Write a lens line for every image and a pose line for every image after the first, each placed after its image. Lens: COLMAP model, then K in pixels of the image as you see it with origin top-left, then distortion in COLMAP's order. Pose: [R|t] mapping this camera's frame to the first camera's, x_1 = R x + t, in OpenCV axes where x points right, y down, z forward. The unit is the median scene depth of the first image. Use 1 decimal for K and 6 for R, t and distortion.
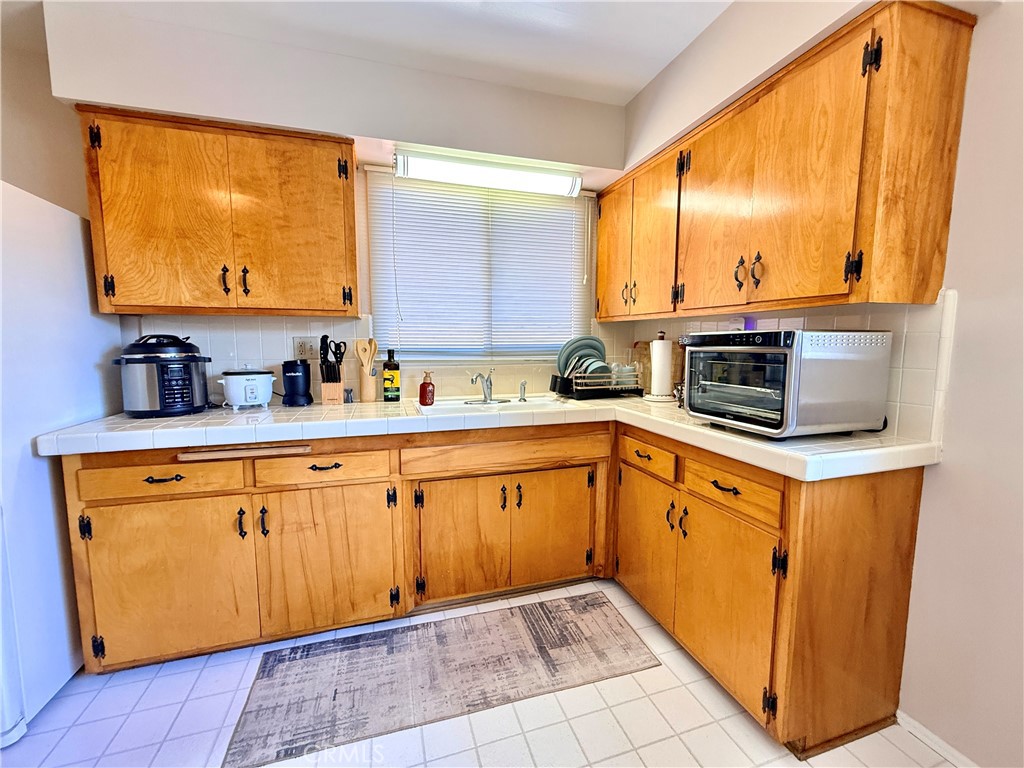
lens RADIAL K [[412.4, 0, 512.0], [0, 412.4, 384.0], [0, 0, 1]] dist [-0.002317, 0.000122]
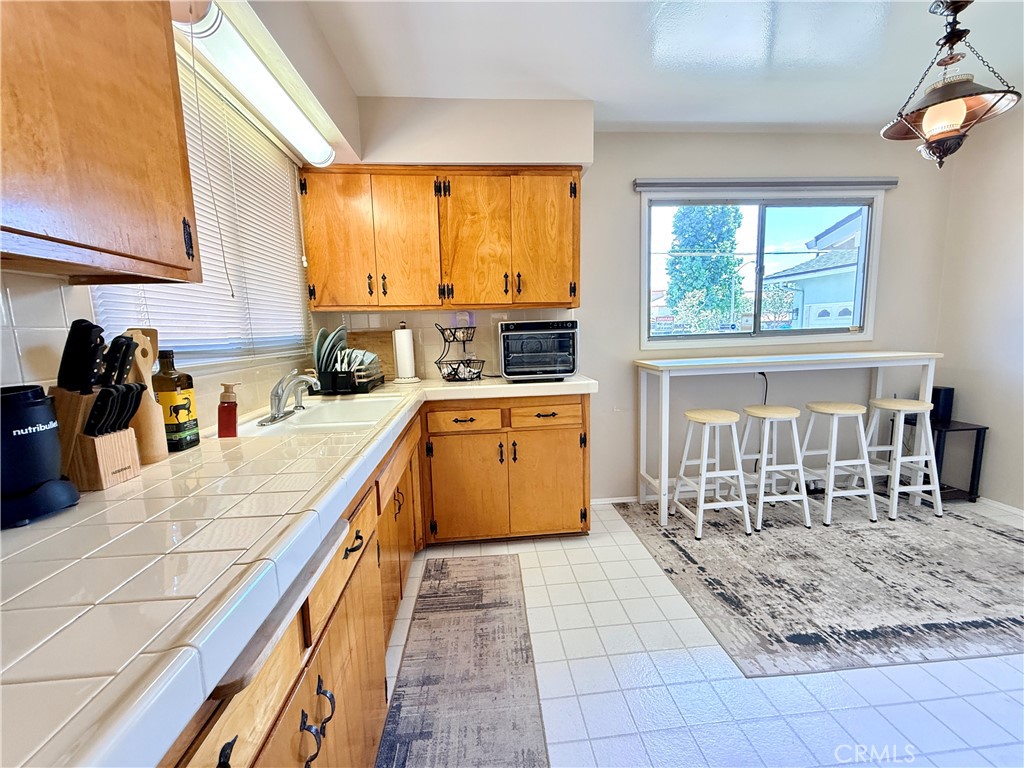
lens RADIAL K [[412.4, 0, 512.0], [0, 412.4, 384.0], [0, 0, 1]] dist [-0.002317, 0.000122]
pose [[0.221836, -0.133730, 0.965870, -0.871274], [0.124447, 0.986333, 0.107980, -0.054672], [-0.967110, 0.096246, 0.235446, 0.577992]]
